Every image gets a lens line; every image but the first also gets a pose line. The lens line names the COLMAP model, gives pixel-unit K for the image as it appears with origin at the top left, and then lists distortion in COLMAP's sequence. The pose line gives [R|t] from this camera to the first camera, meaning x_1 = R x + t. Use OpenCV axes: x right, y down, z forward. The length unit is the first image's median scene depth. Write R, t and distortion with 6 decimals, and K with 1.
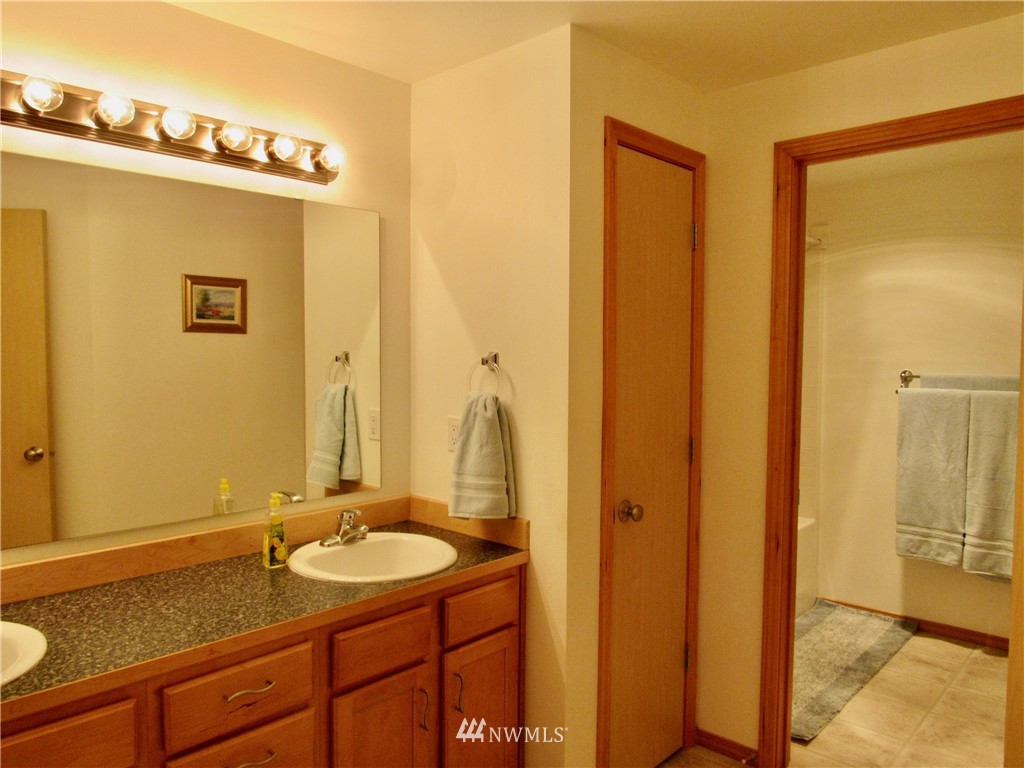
lens RADIAL K [[718.4, 0, 509.7], [0, 718.4, 386.1], [0, 0, 1]] dist [-0.040131, 0.018709]
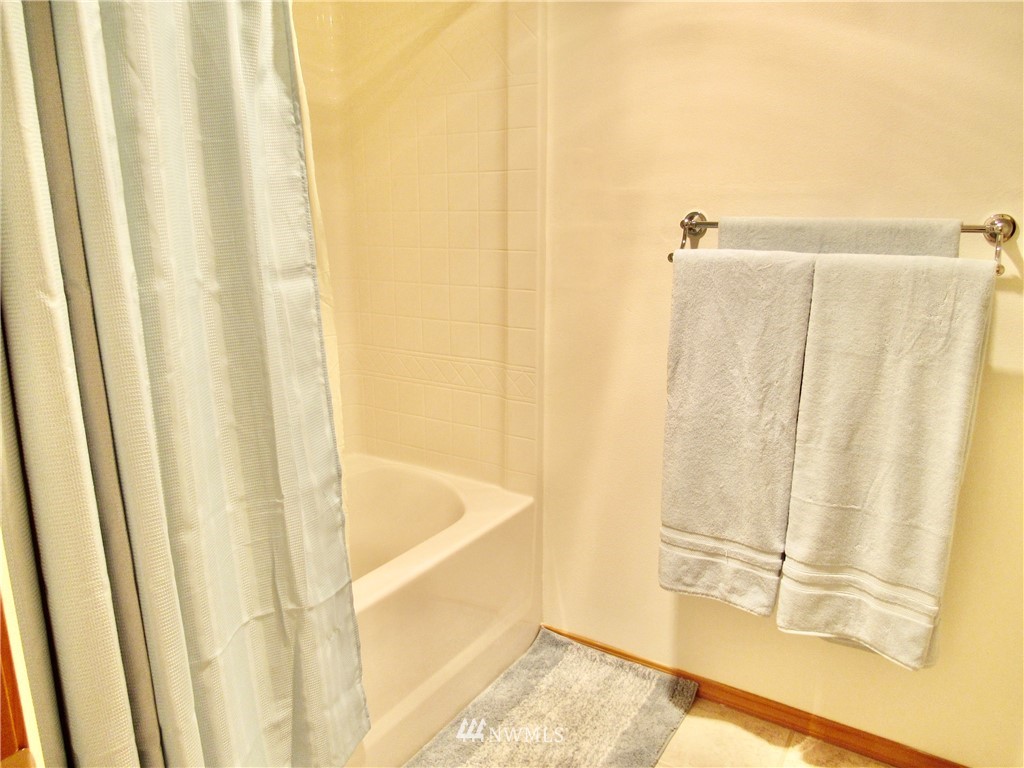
lens RADIAL K [[718.4, 0, 515.8], [0, 718.4, 385.8], [0, 0, 1]] dist [-0.040131, 0.018709]
pose [[0.981110, -0.043701, 0.188450, 0.368274], [0.007589, 0.982095, 0.188235, 0.001693], [-0.193302, -0.183249, 0.963875, 0.574626]]
